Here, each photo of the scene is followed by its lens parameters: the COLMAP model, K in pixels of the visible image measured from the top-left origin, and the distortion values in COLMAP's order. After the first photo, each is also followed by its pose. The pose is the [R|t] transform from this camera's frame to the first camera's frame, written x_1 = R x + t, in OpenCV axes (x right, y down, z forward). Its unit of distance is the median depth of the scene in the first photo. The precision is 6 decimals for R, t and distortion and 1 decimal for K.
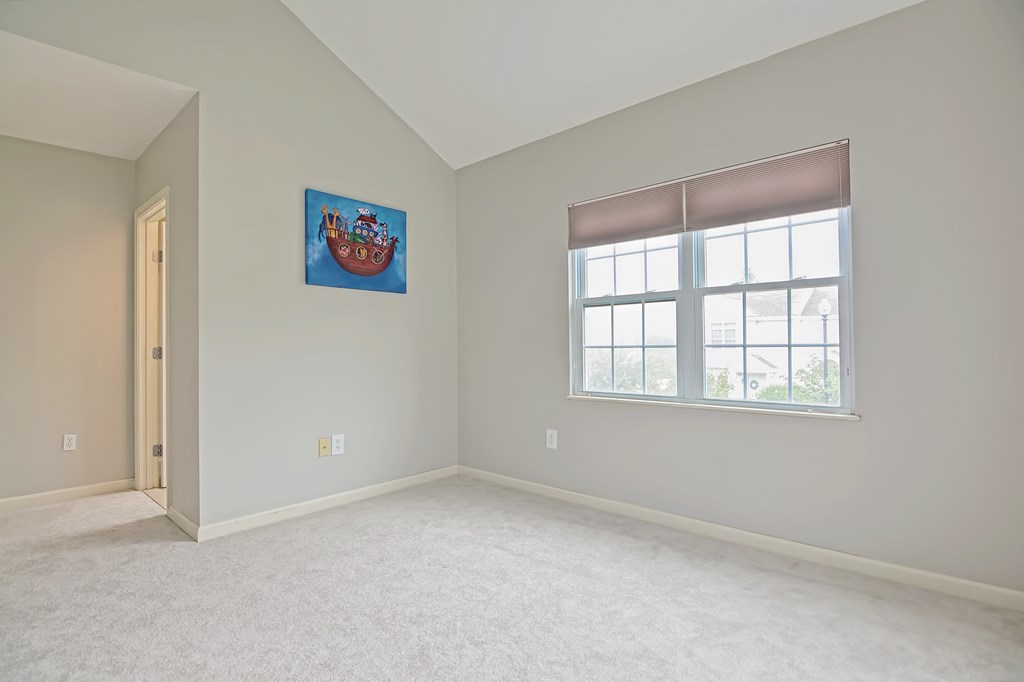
lens RADIAL K [[492.4, 0, 508.3], [0, 492.4, 340.9], [0, 0, 1]] dist [-0.012063, -0.004853]
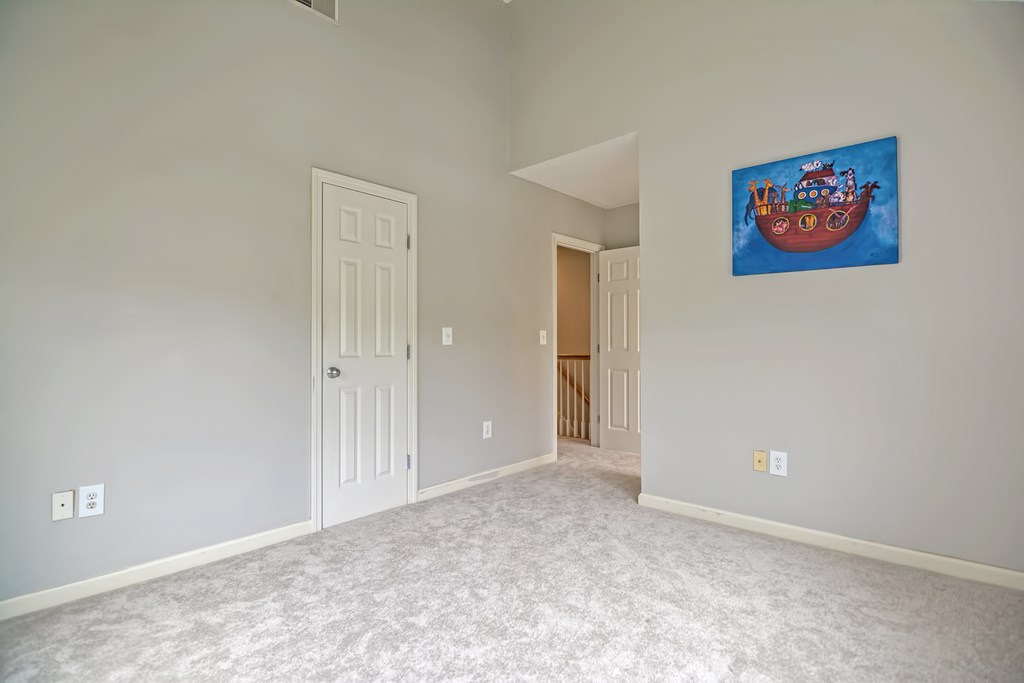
lens RADIAL K [[492.4, 0, 508.7], [0, 492.4, 341.9], [0, 0, 1]] dist [-0.012063, -0.004853]
pose [[0.014006, 0.005307, -0.999888, 0.462516], [0.011215, 0.999922, 0.005464, -0.002518], [0.999839, -0.011290, 0.013946, 0.529923]]
